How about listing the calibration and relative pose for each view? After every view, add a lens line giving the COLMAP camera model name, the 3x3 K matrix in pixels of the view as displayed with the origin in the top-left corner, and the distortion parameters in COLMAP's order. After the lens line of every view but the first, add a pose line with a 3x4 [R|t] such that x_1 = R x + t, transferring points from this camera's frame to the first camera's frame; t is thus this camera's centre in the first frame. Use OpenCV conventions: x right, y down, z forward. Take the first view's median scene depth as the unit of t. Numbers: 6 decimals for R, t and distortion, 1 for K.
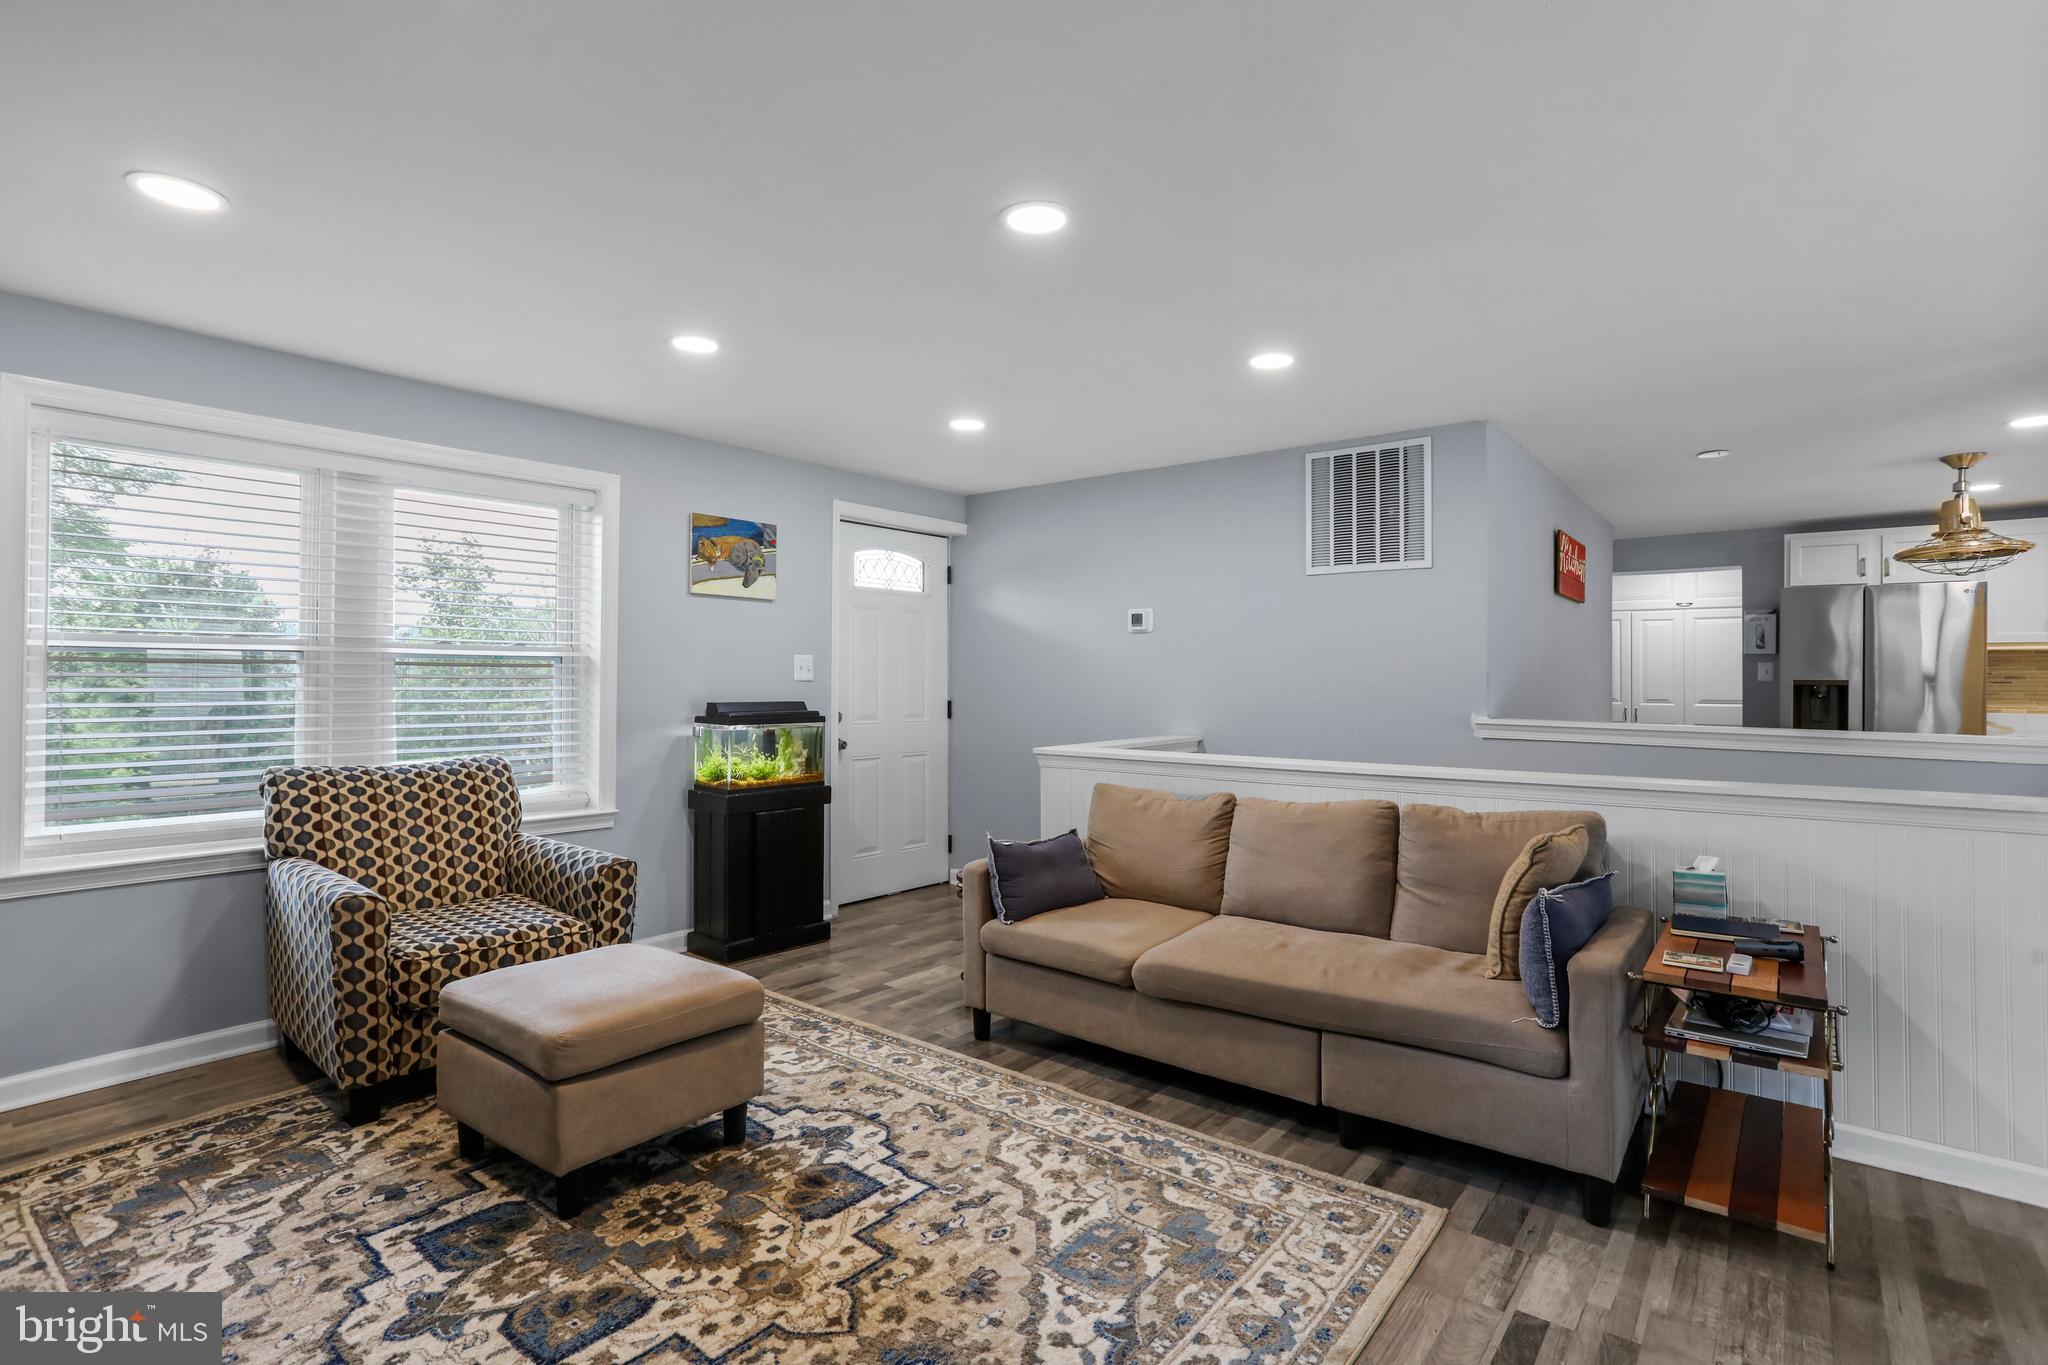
lens RADIAL K [[1006.0, 0, 1015.3], [0, 1006.0, 674.2], [0, 0, 1]] dist [-0.065025, 0.039419]
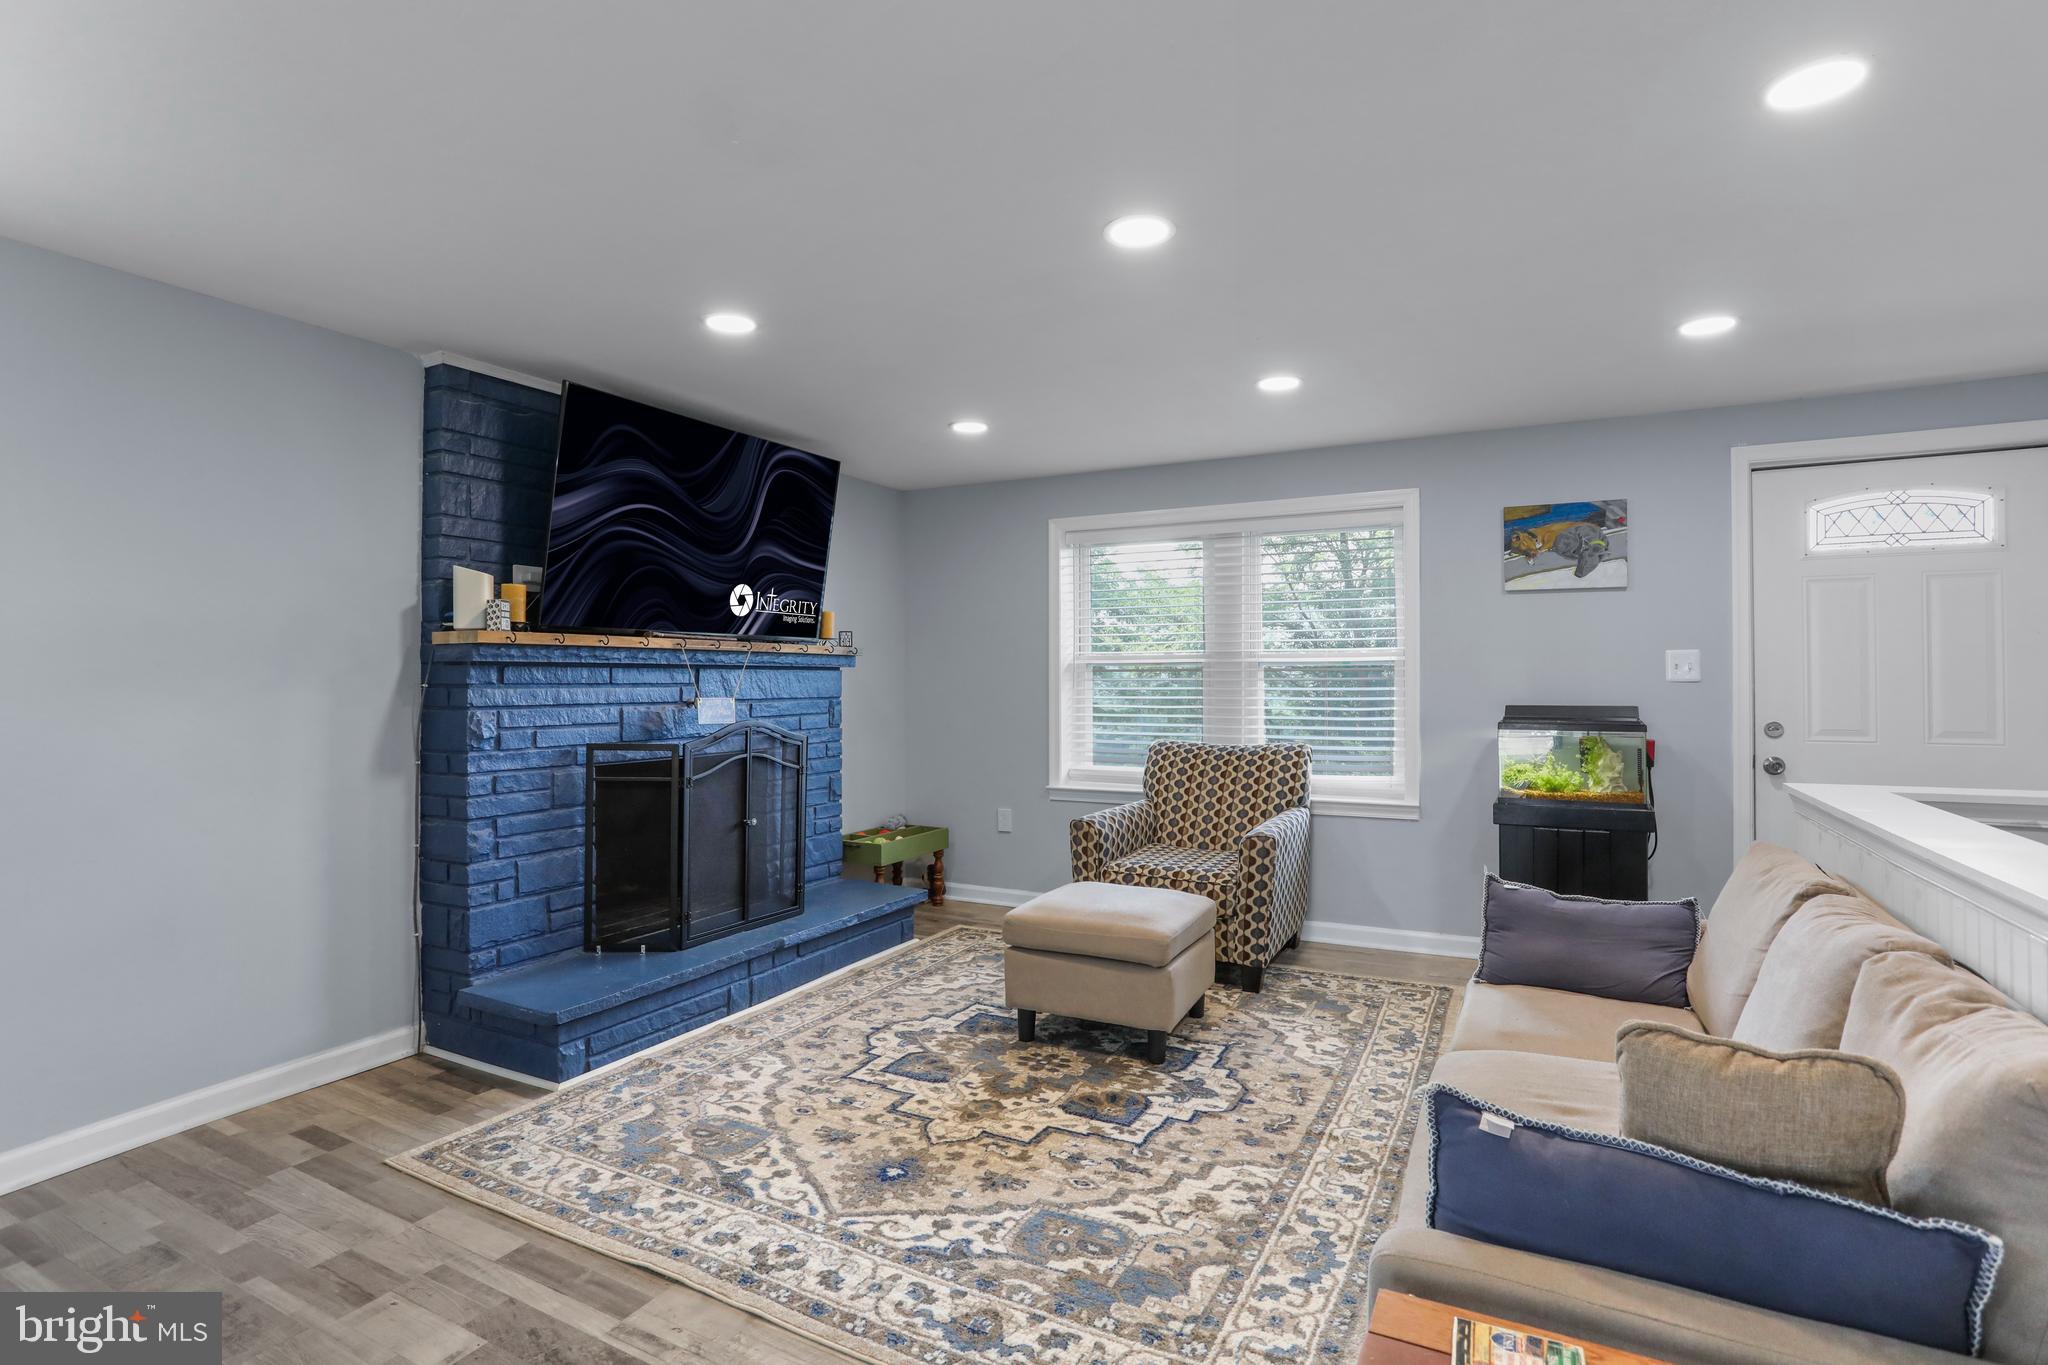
lens RADIAL K [[1006.0, 0, 1015.3], [0, 1006.0, 674.2], [0, 0, 1]] dist [-0.065025, 0.039419]
pose [[0.178119, -0.008755, -0.983970, 0.992046], [0.008540, 0.999937, -0.007351, 0.003695], [0.983972, -0.007094, 0.178182, 0.682556]]
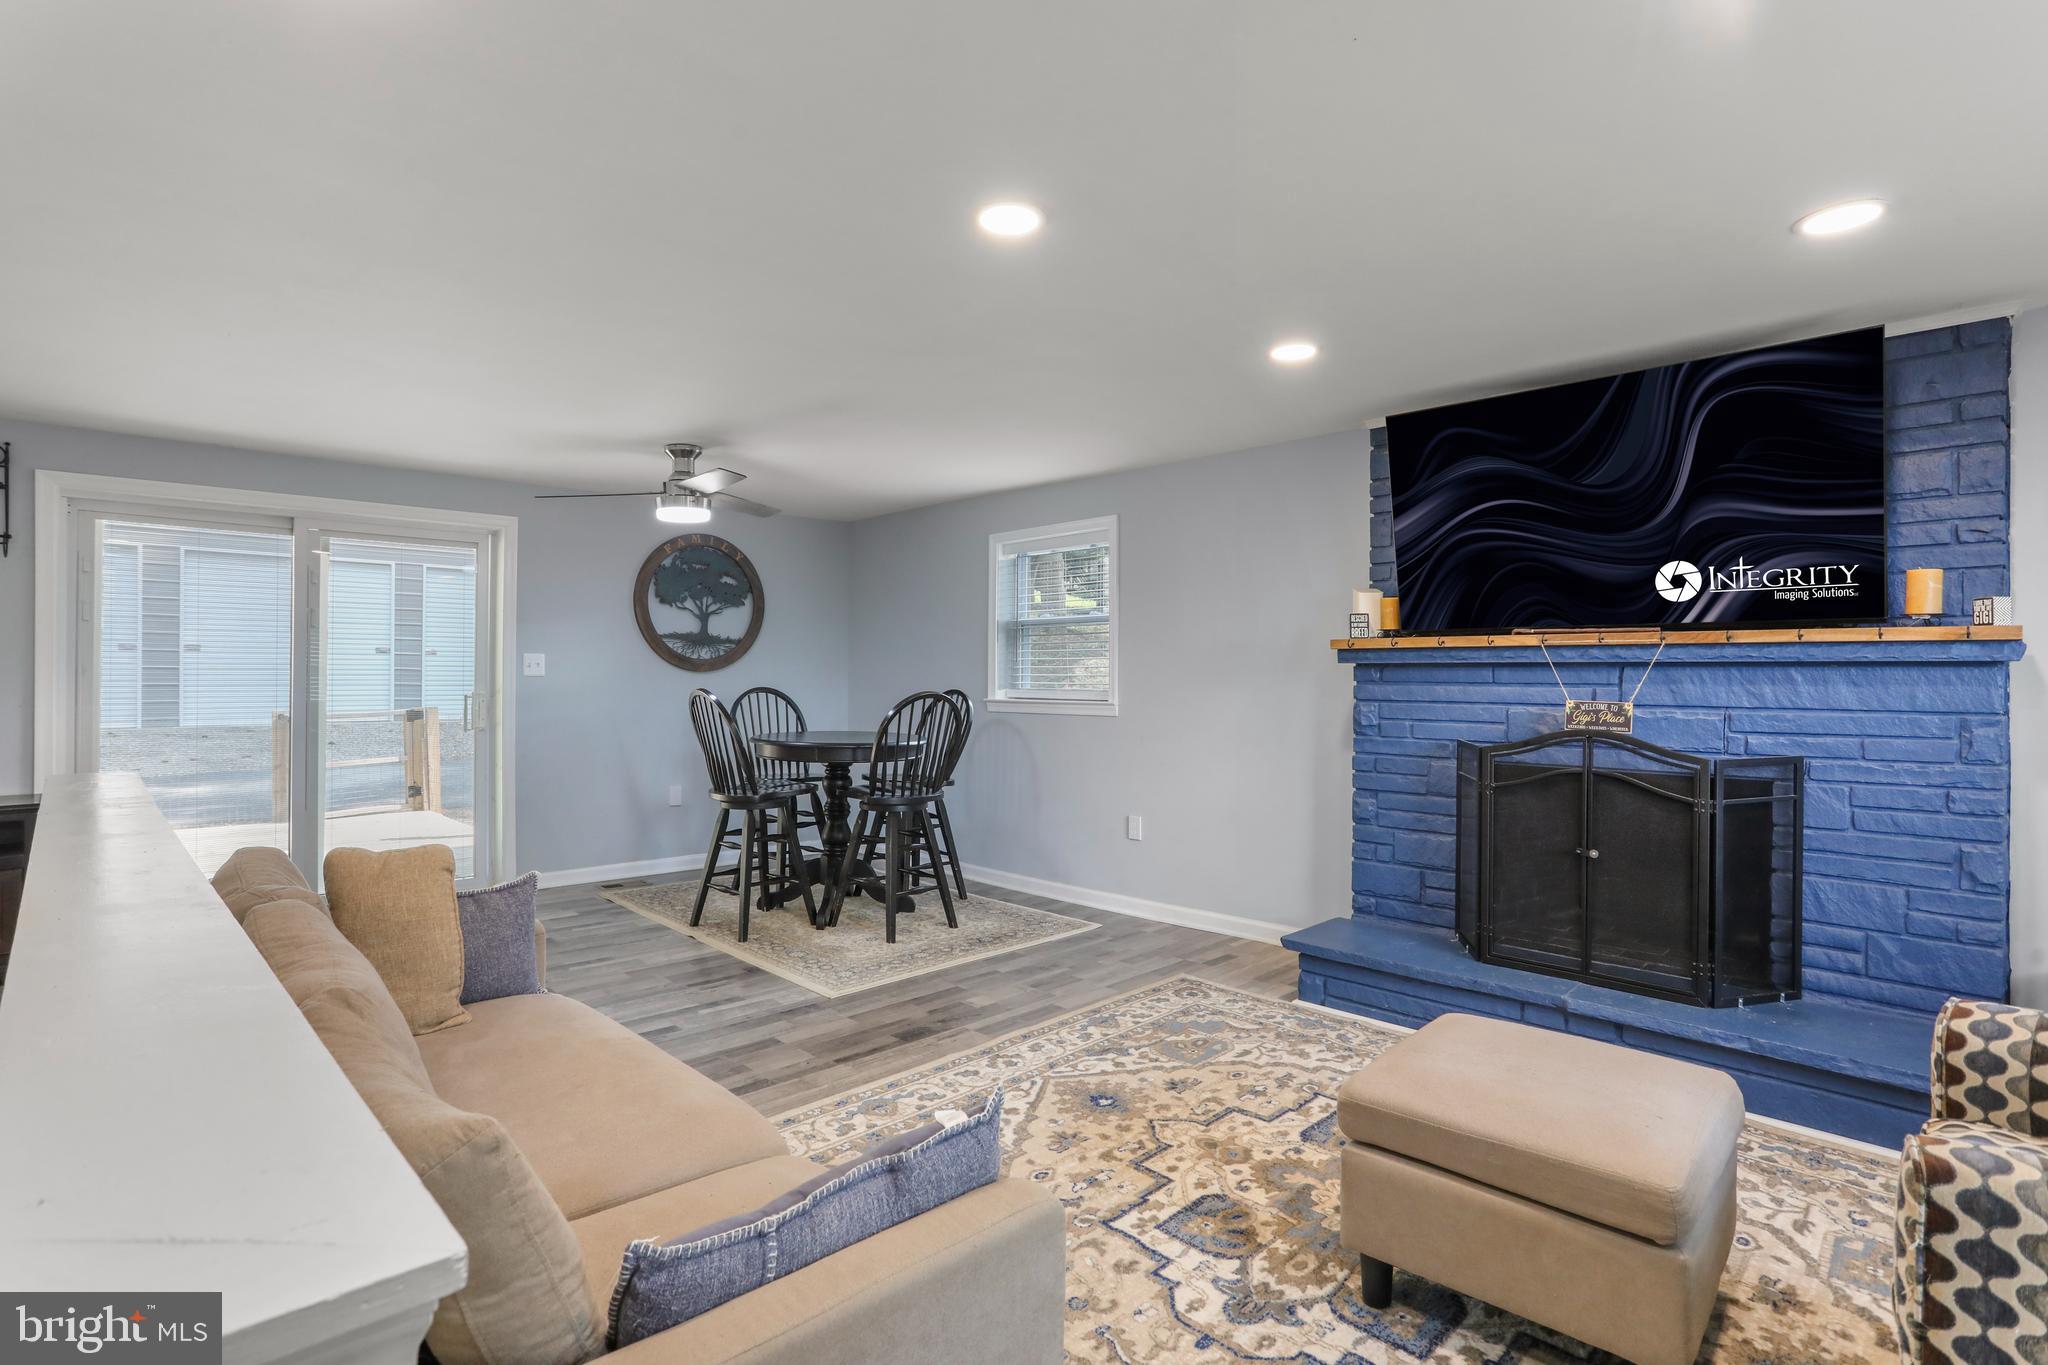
lens RADIAL K [[984.1, 0, 1024.0], [0, 984.1, 682.5], [0, 0, 1]] dist [-0.064377, 0.037629]
pose [[-0.993571, -0.012605, 0.112504, -0.104940], [-0.012156, 0.999915, 0.004676, 0.002416], [-0.112554, 0.003279, -0.993640, 1.946302]]
